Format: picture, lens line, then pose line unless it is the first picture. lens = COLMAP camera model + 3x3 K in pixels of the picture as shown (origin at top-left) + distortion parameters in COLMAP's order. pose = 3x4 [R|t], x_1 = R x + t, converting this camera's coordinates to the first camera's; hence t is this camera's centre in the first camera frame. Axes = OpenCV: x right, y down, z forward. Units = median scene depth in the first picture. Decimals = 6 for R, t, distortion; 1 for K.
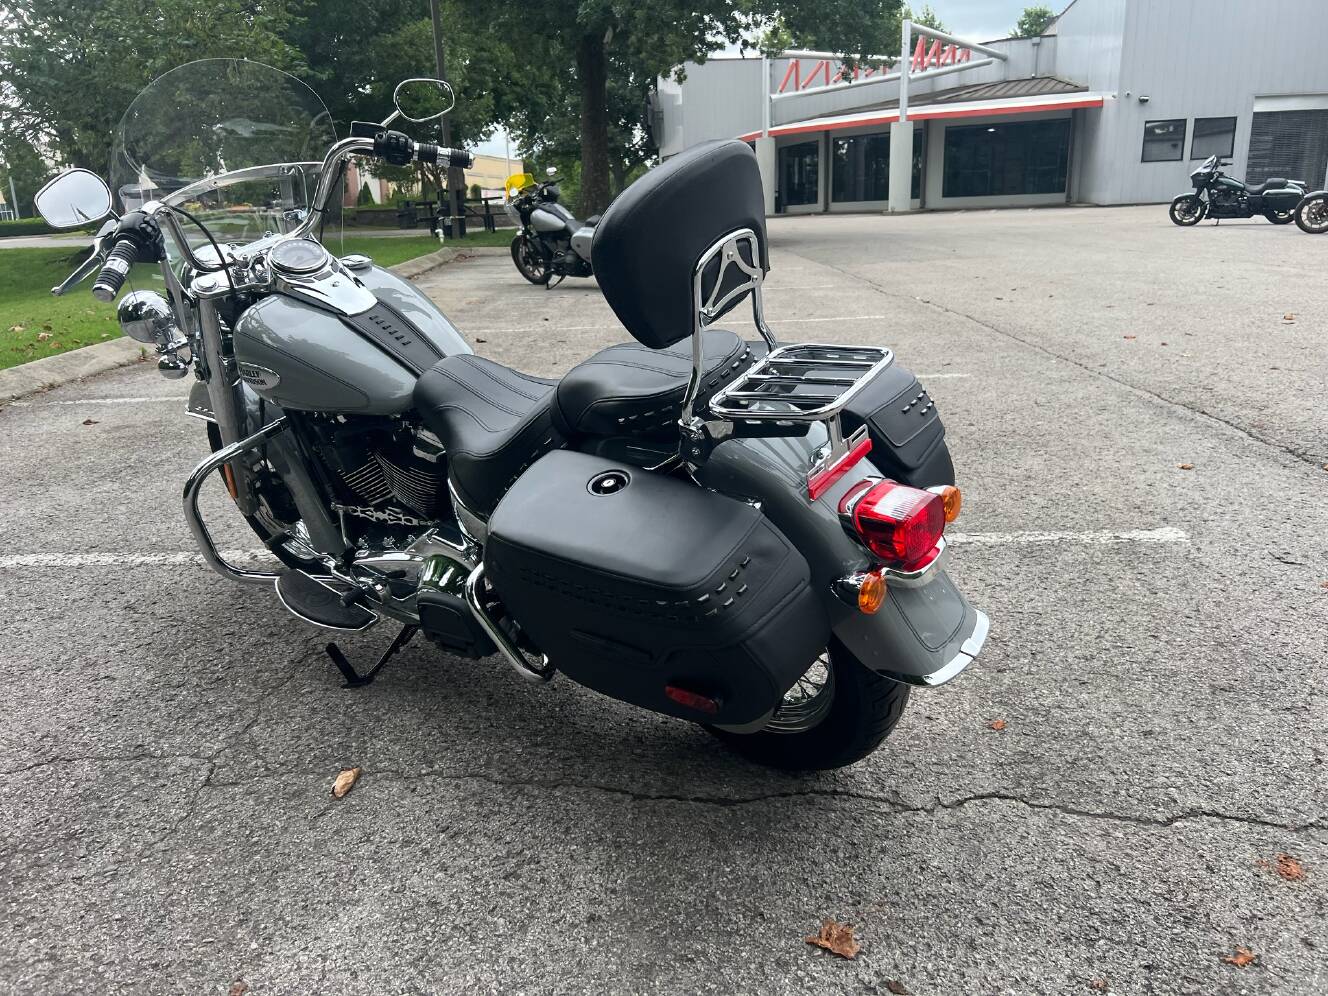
lens RADIAL K [[1005.3, 0, 669.8], [0, 1005.3, 497.2], [0, 0, 1]] dist [0.045992, -0.049035]
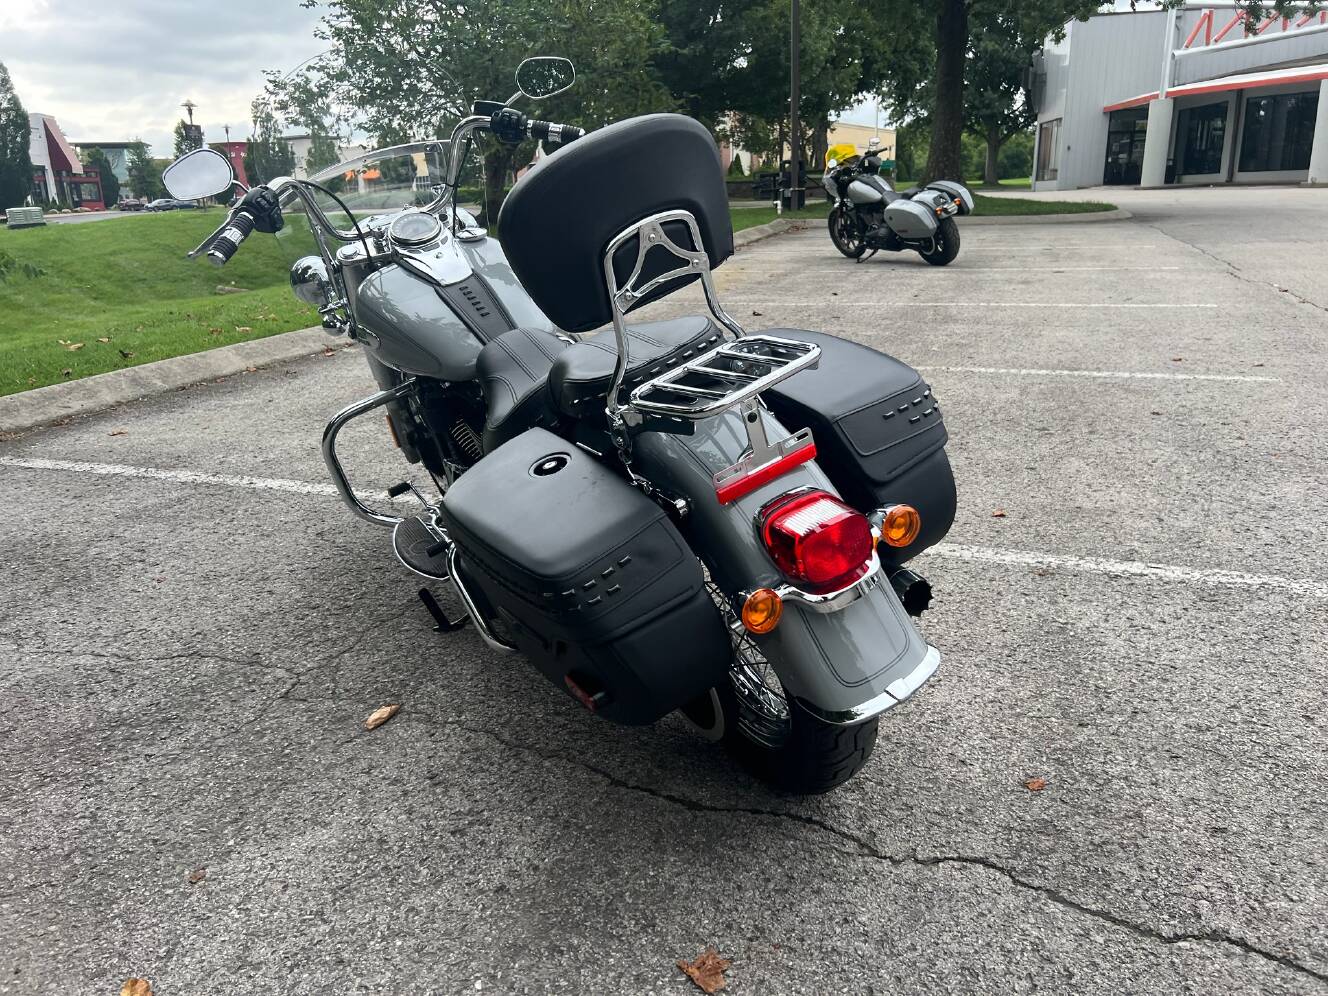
lens RADIAL K [[1005.3, 0, 667.4], [0, 1005.3, 496.2], [0, 0, 1]] dist [0.045992, -0.049035]
pose [[0.939179, 0.105527, -0.326814, 0.261643], [-0.097085, 0.994386, 0.042085, -0.025526], [0.329421, -0.007796, 0.944151, 0.067710]]
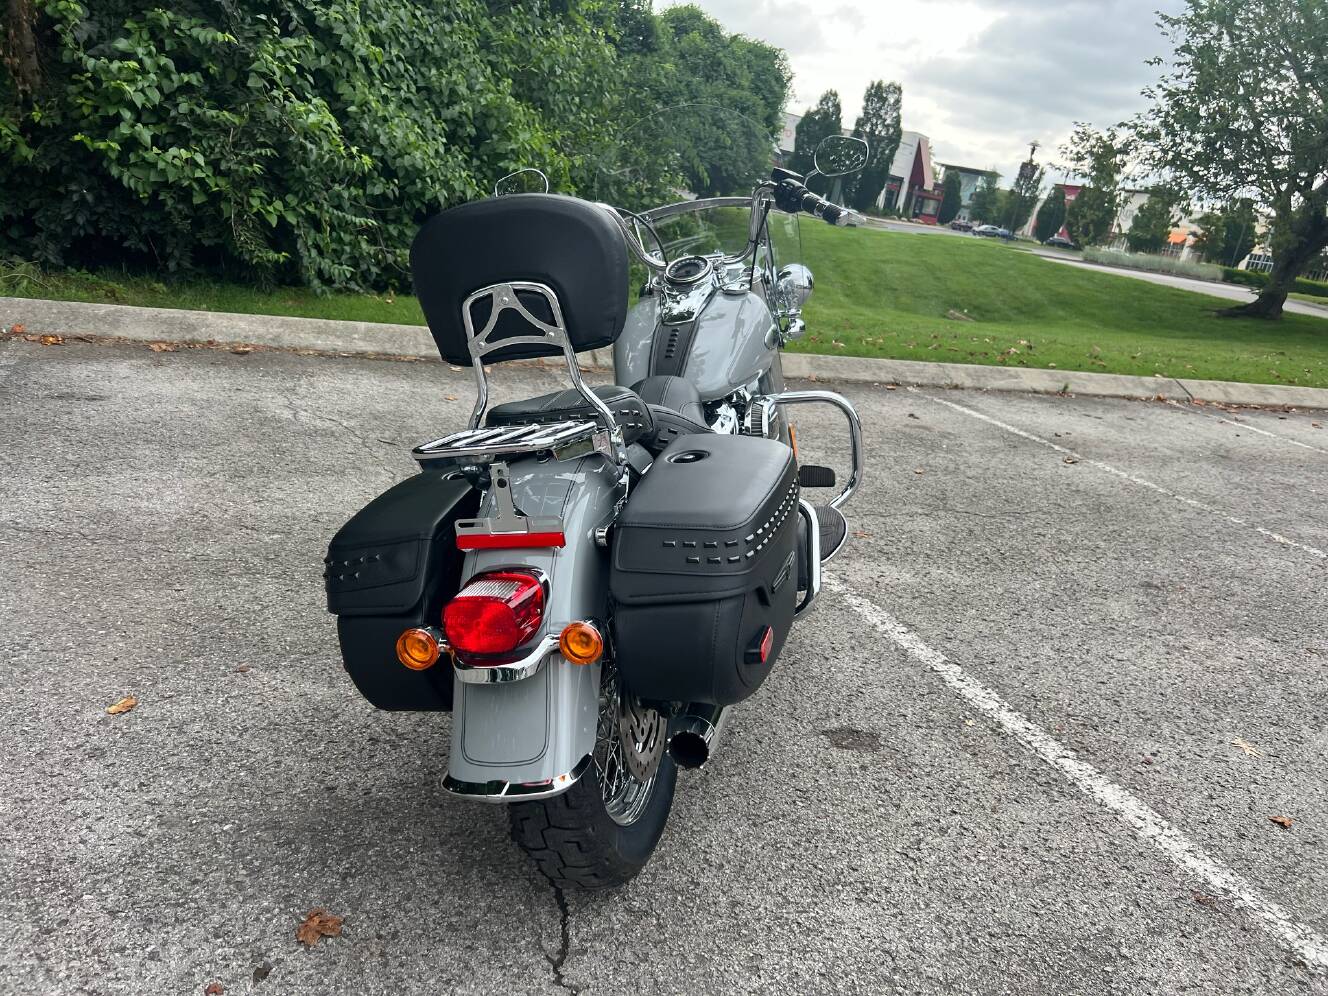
lens RADIAL K [[1005.3, 0, 671.2], [0, 1005.3, 502.4], [0, 0, 1]] dist [0.045992, -0.049035]
pose [[0.439029, 0.381737, -0.813345, 0.681608], [-0.420416, 0.887317, 0.189523, -0.208818], [0.794043, 0.258737, 0.550046, 0.396159]]
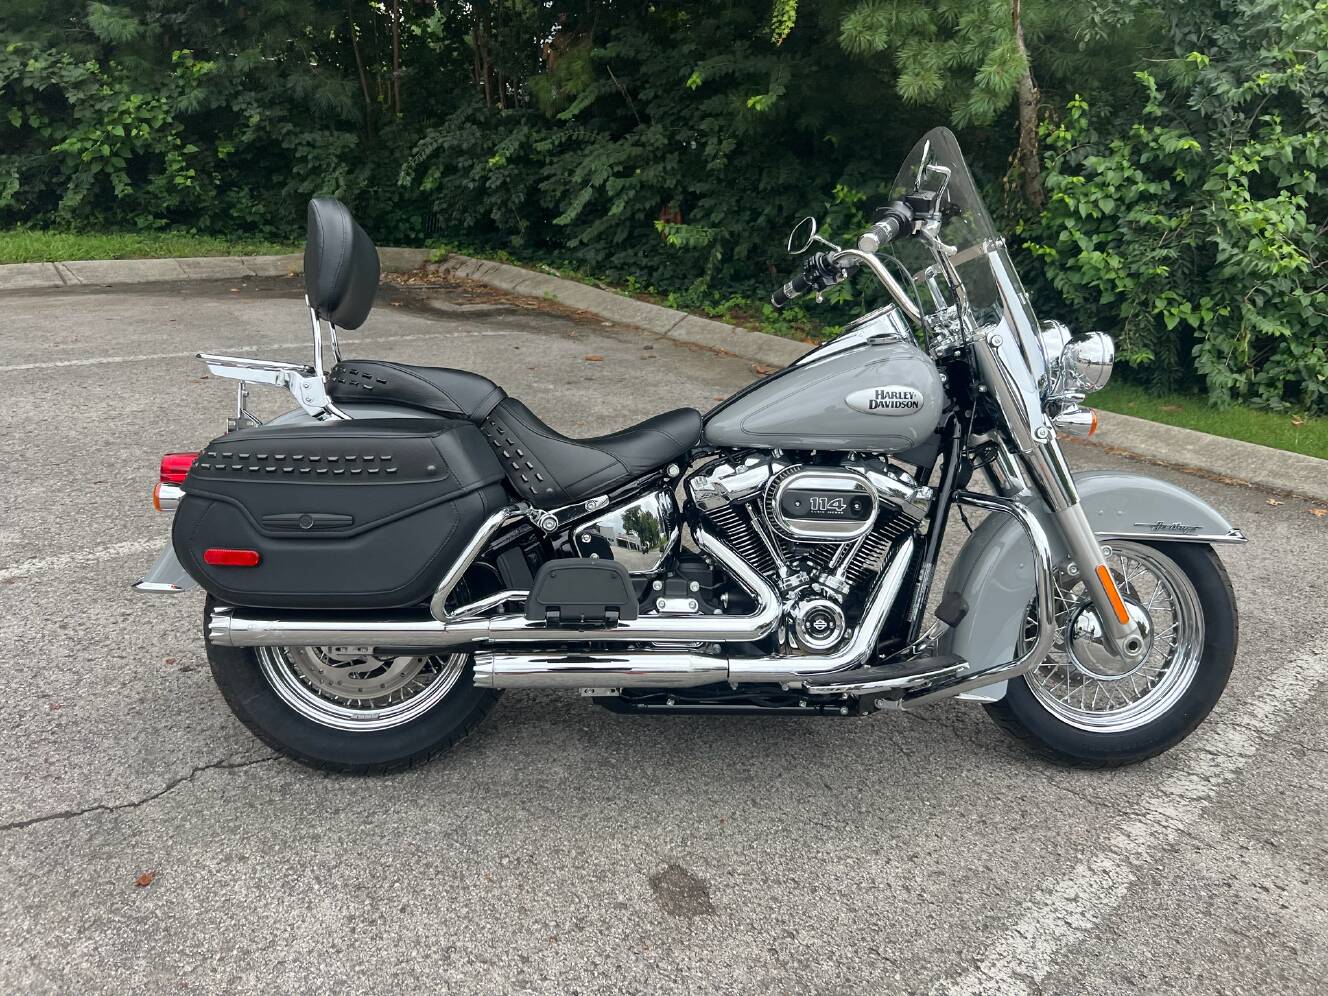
lens RADIAL K [[1005.3, 0, 673.2], [0, 1005.3, 485.5], [0, 0, 1]] dist [0.045992, -0.049035]
pose [[-0.680639, 0.223596, -0.697664, 0.501169], [-0.259829, 0.816712, 0.515238, -0.560595], [0.684996, 0.531965, -0.497789, 1.431044]]
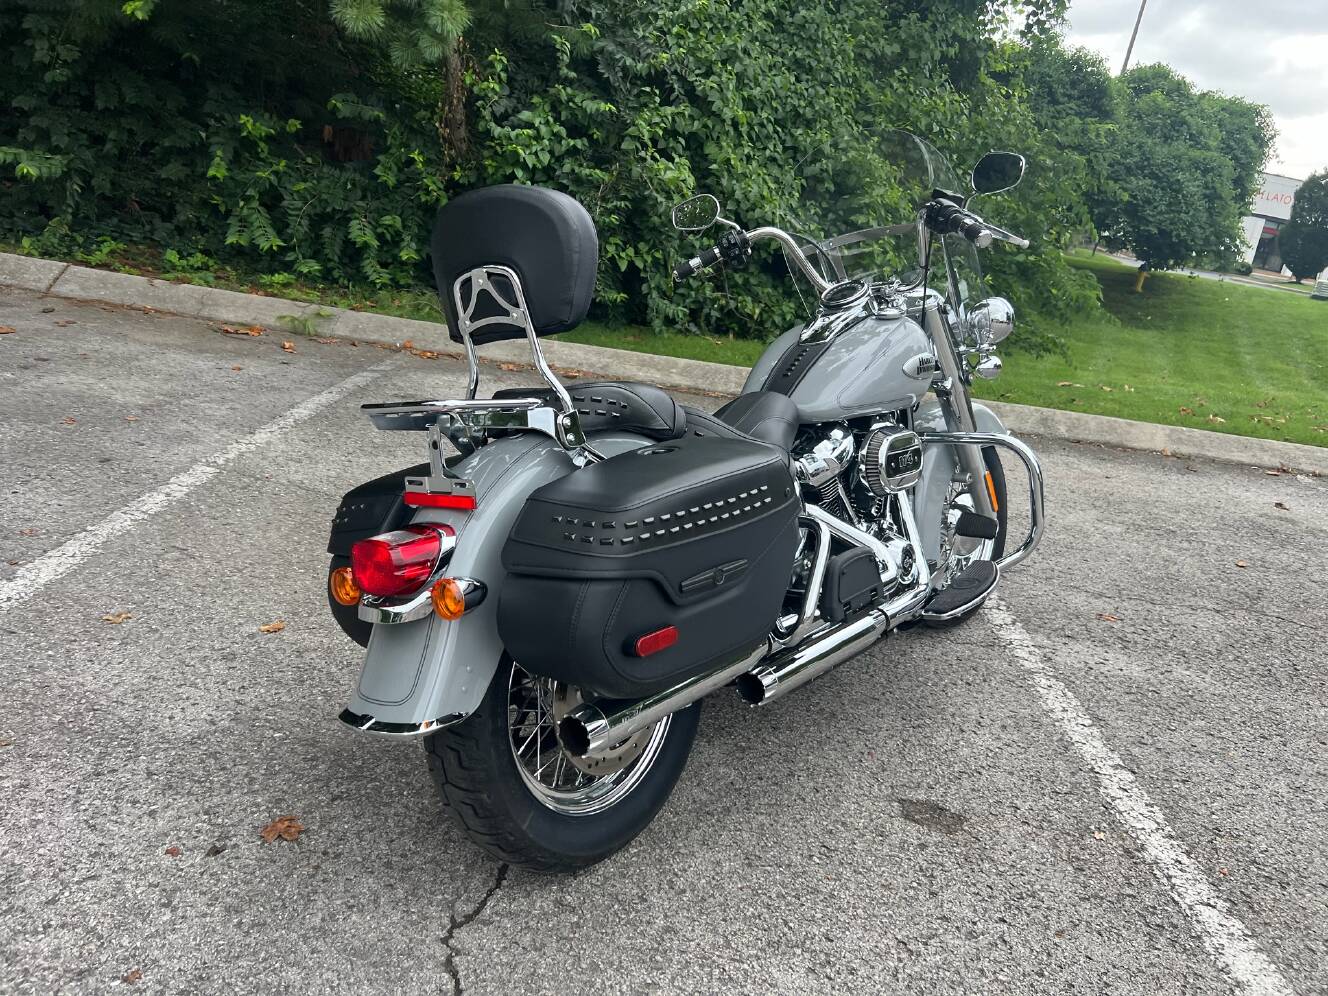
lens RADIAL K [[1005.3, 0, 660.3], [0, 1005.3, 480.9], [0, 0, 1]] dist [0.045992, -0.049035]
pose [[0.021473, 0.338645, -0.940669, 0.768898], [-0.430460, 0.852340, 0.297019, -0.301852], [0.902354, 0.398543, 0.164075, 0.694730]]
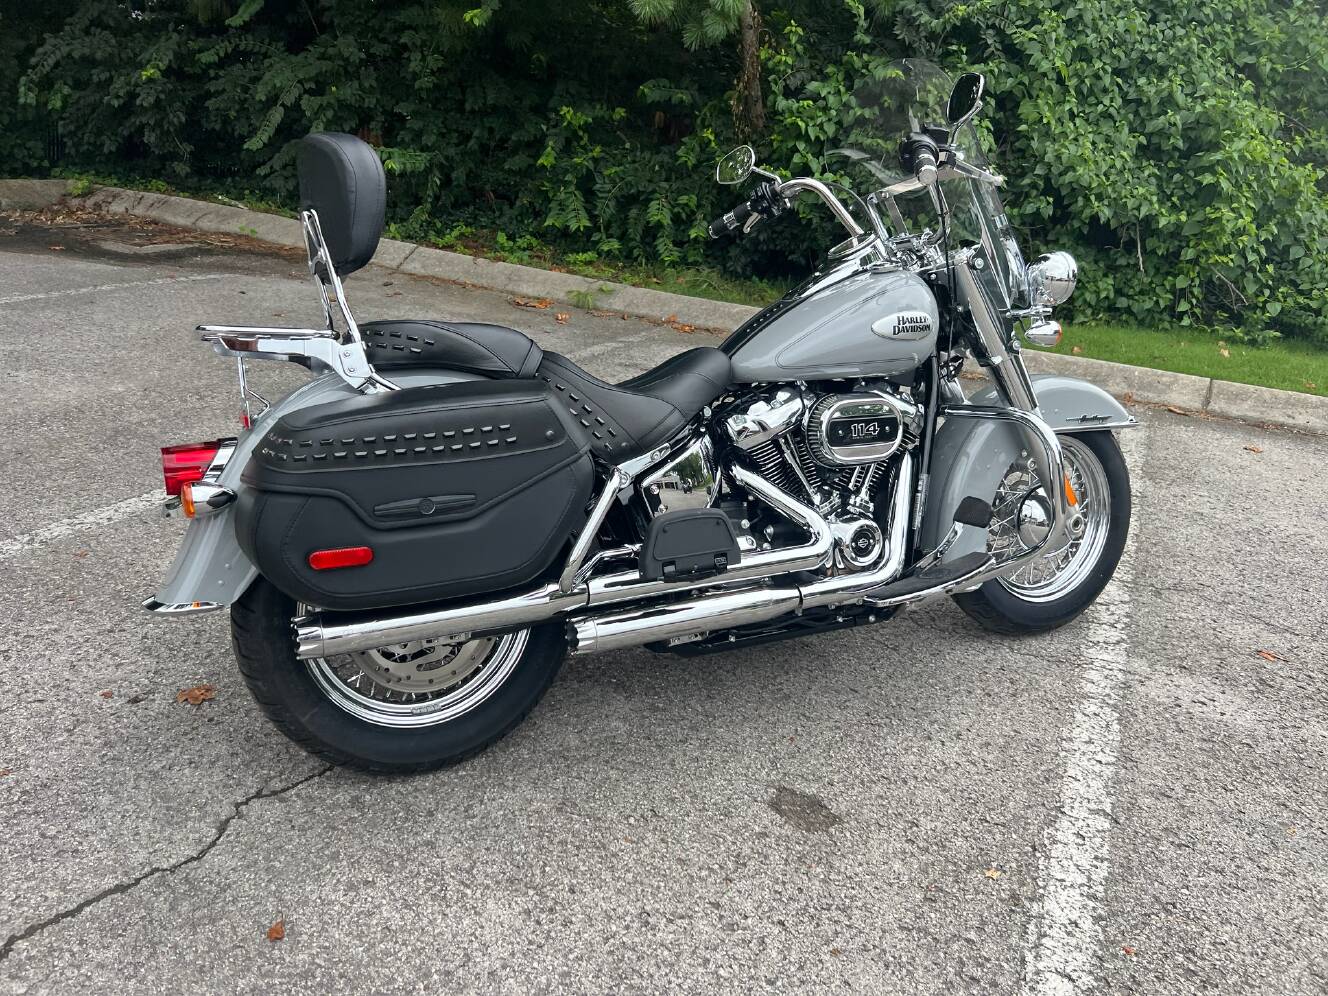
lens RADIAL K [[1005.3, 0, 671.3], [0, 1005.3, 501.4], [0, 0, 1]] dist [0.045992, -0.049035]
pose [[-0.378411, 0.351376, -0.856352, 0.686744], [-0.339662, 0.807900, 0.481588, -0.458973], [0.861066, 0.473109, -0.186369, 1.139853]]
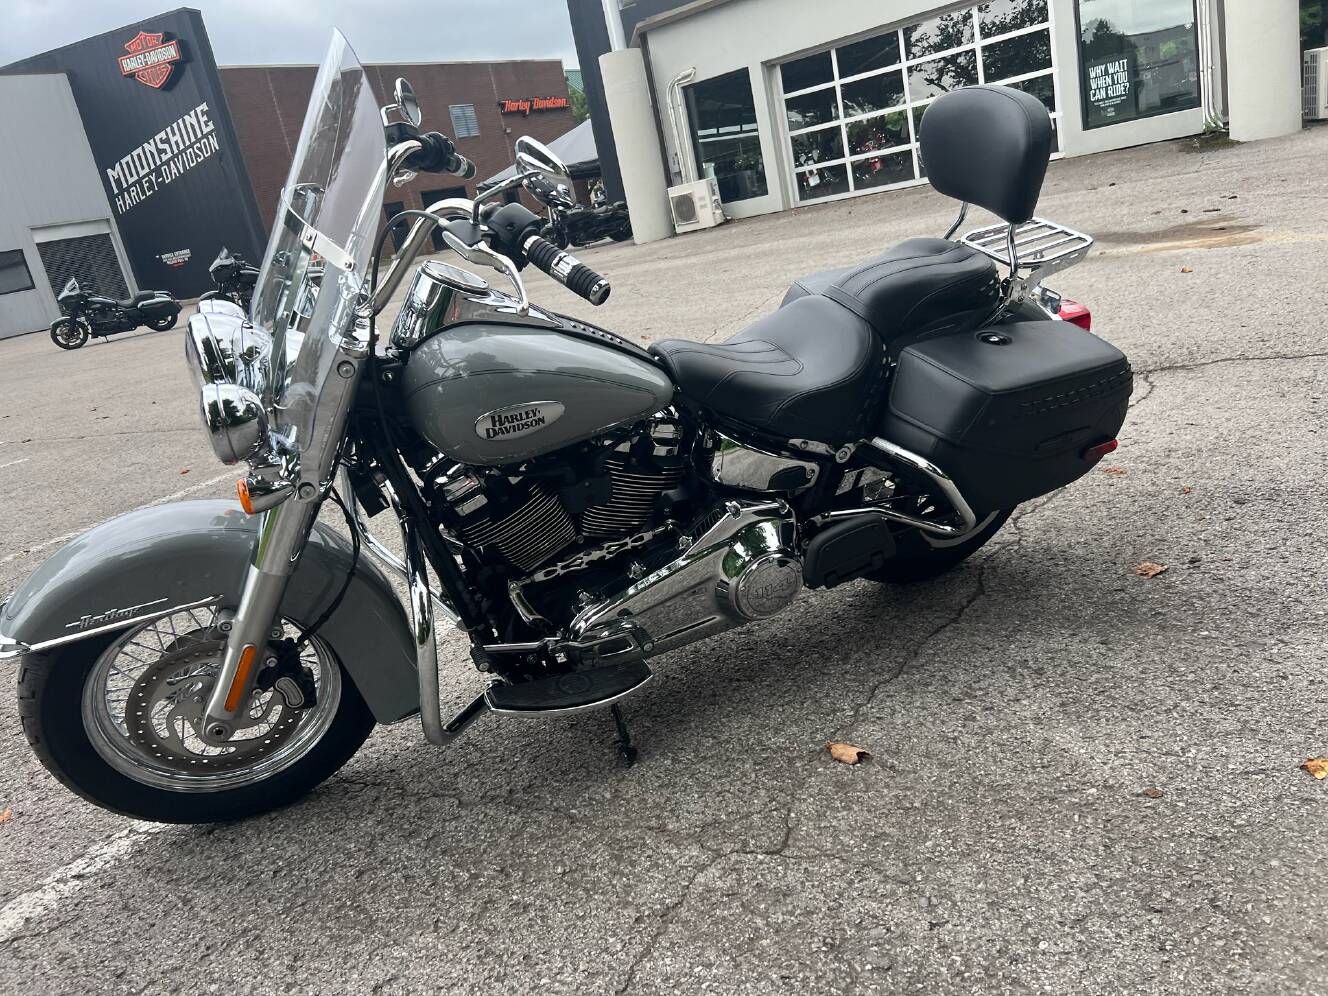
lens RADIAL K [[1005.3, 0, 669.7], [0, 1005.3, 496.4], [0, 0, 1]] dist [0.045992, -0.049035]
pose [[0.447446, -0.300509, 0.842310, -0.995420], [0.402769, 0.908641, 0.110218, -0.100446], [-0.798479, 0.289940, 0.527604, 0.487697]]
